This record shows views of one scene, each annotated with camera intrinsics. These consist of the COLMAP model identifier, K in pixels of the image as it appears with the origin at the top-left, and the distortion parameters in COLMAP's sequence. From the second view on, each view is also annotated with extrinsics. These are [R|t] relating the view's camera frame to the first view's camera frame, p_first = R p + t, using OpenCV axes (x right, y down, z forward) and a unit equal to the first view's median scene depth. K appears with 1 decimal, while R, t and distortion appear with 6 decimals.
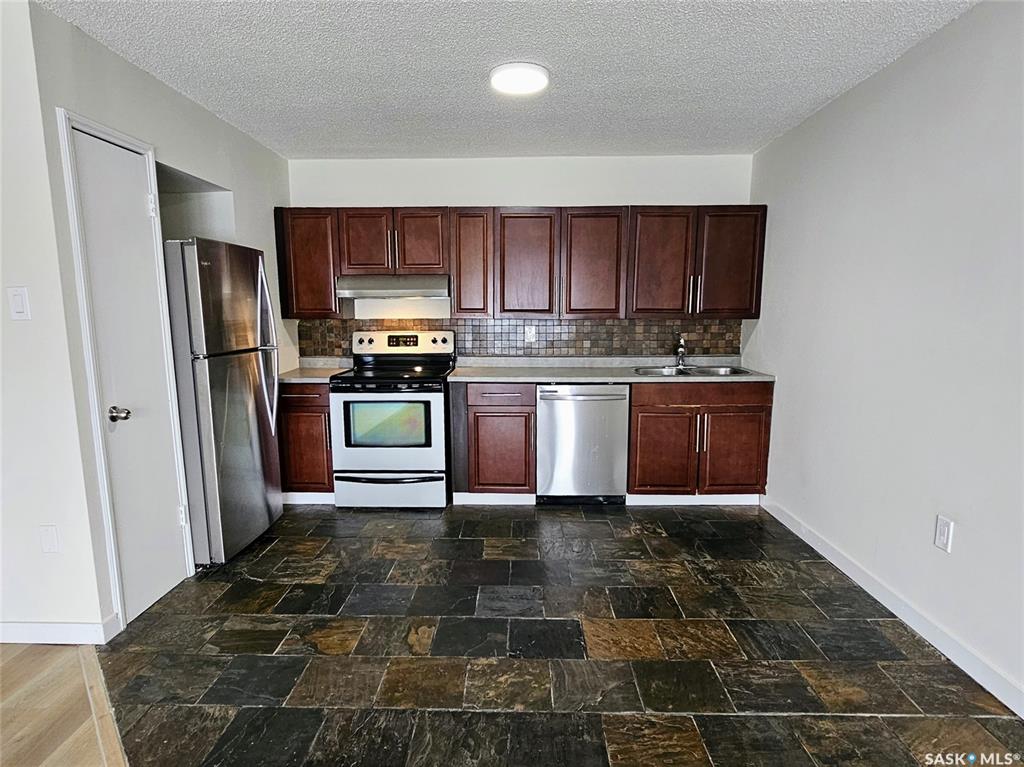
lens RADIAL K [[598.8, 0, 507.4], [0, 598.8, 409.4], [0, 0, 1]] dist [0.000574, 0.000214]
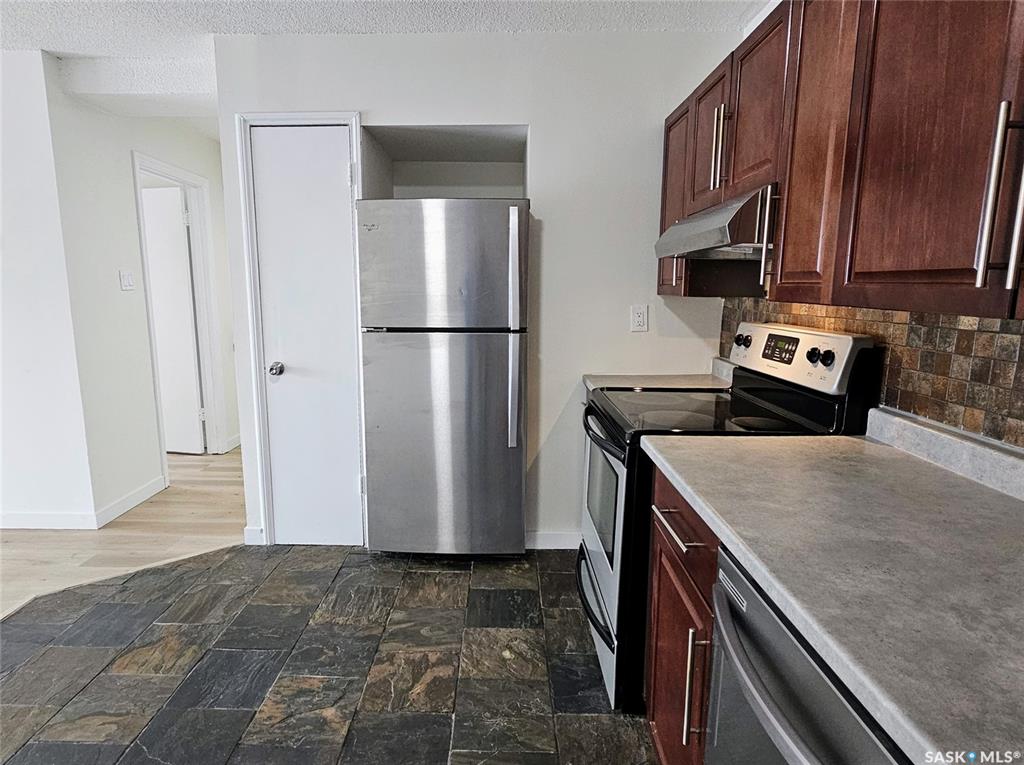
lens RADIAL K [[592.1, 0, 498.5], [0, 592.1, 391.7], [0, 0, 1]] dist [-0.001136, 0.000212]
pose [[-0.002332, 0.175750, -0.984432, 0.300988], [-0.169877, 0.970057, 0.173585, -0.137501], [0.985462, 0.167637, 0.027594, 0.867717]]
